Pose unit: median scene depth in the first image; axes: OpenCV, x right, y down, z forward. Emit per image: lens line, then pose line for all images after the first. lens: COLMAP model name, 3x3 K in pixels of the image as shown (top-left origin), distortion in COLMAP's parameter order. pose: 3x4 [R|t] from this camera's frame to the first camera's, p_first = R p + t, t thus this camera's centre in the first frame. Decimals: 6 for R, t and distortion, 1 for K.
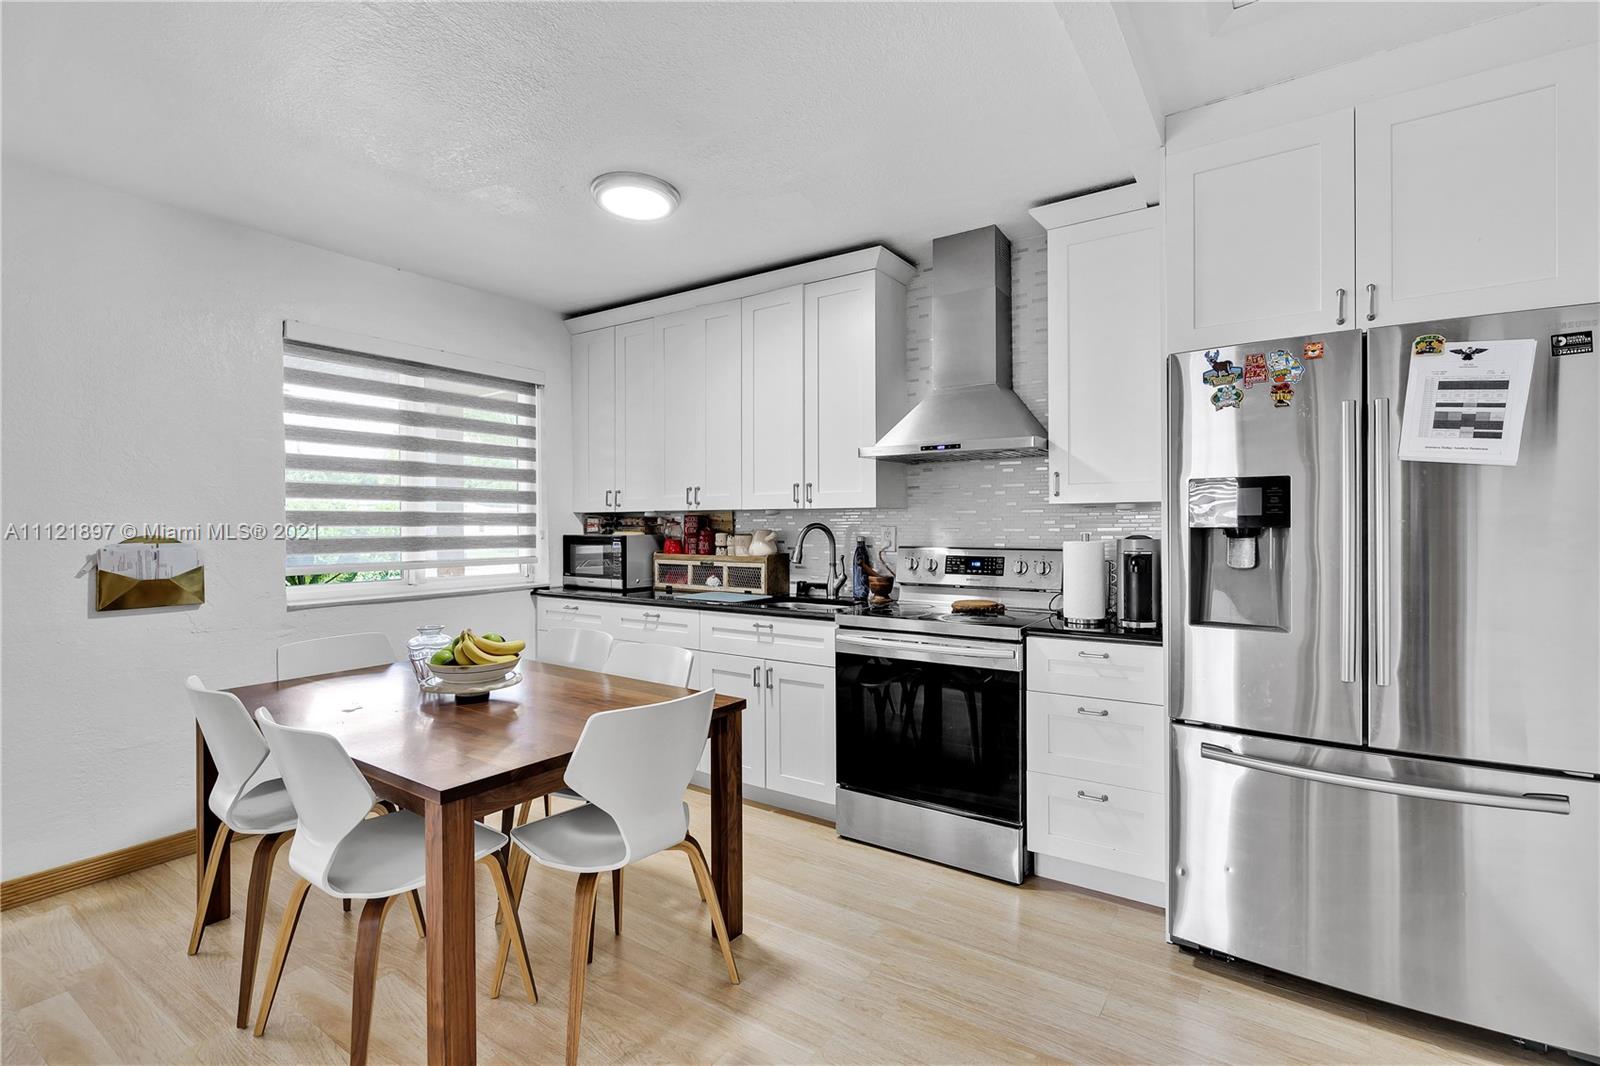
lens RADIAL K [[733.3, 0, 804.8], [0, 733.3, 530.8], [0, 0, 1]] dist [-0.003932, 0.001252]
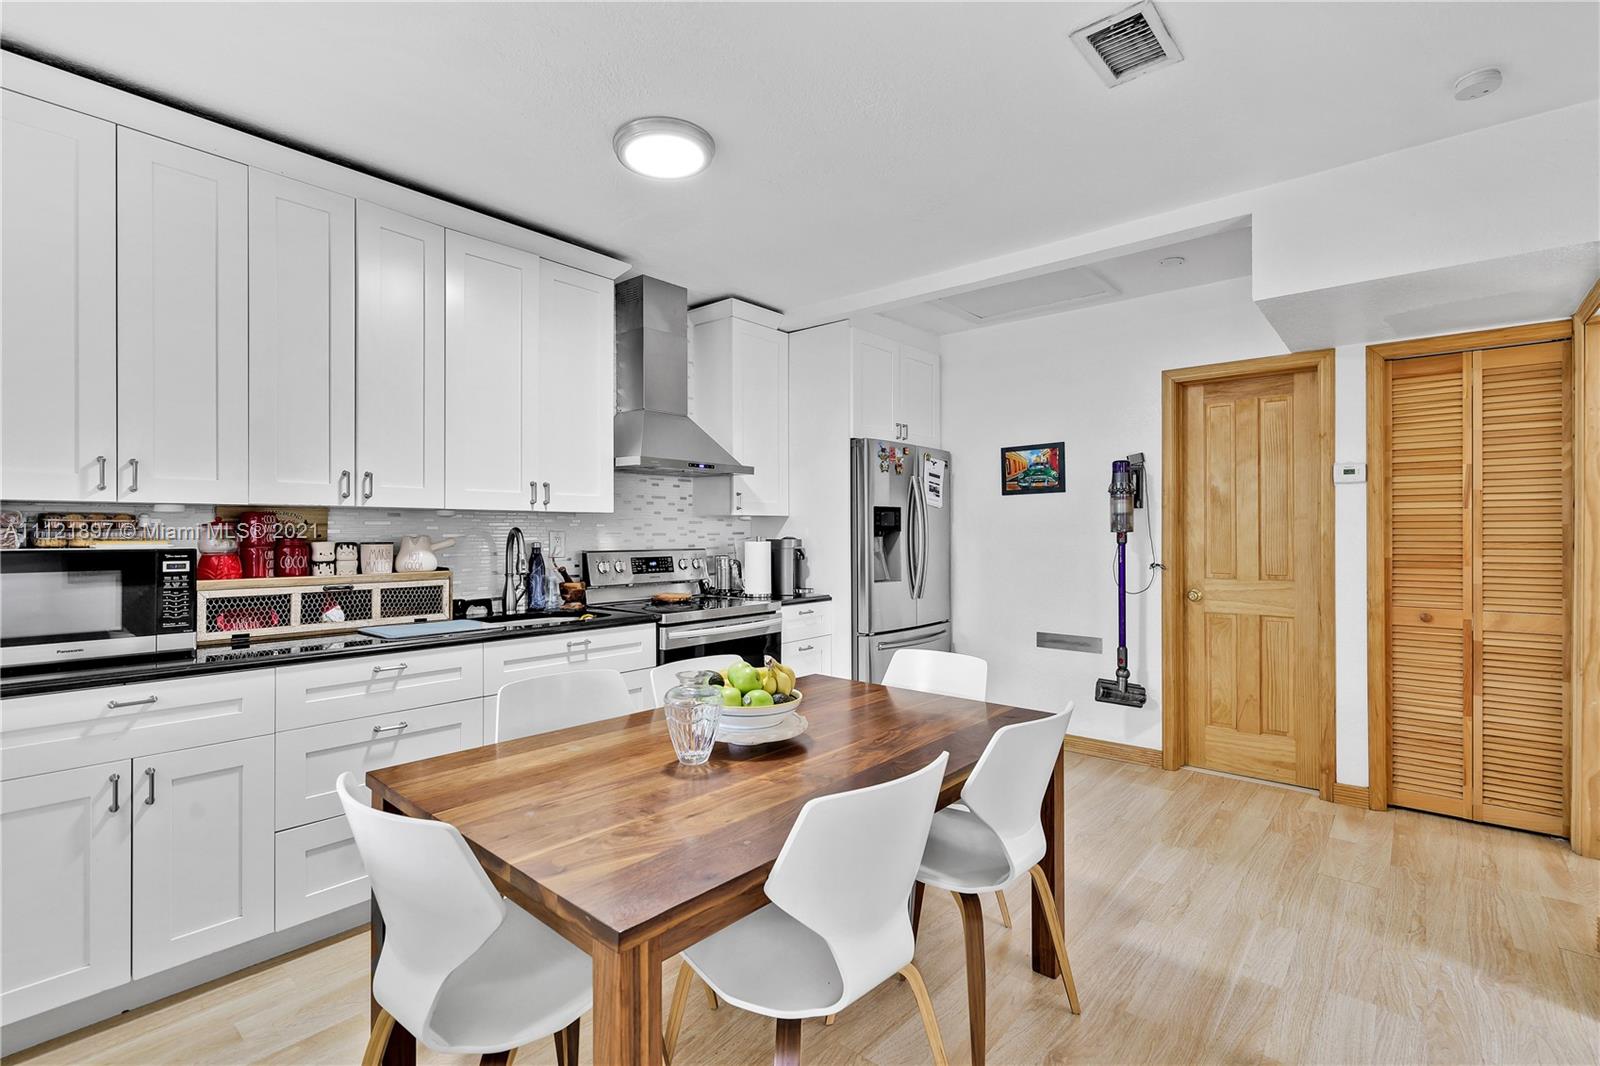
lens RADIAL K [[733.3, 0, 803.6], [0, 733.3, 529.1], [0, 0, 1]] dist [-0.003932, 0.001252]
pose [[0.111094, 0.005212, 0.993796, -0.810736], [0.008808, 0.999942, -0.006229, -0.000242], [-0.993771, 0.009445, 0.111042, 0.565184]]
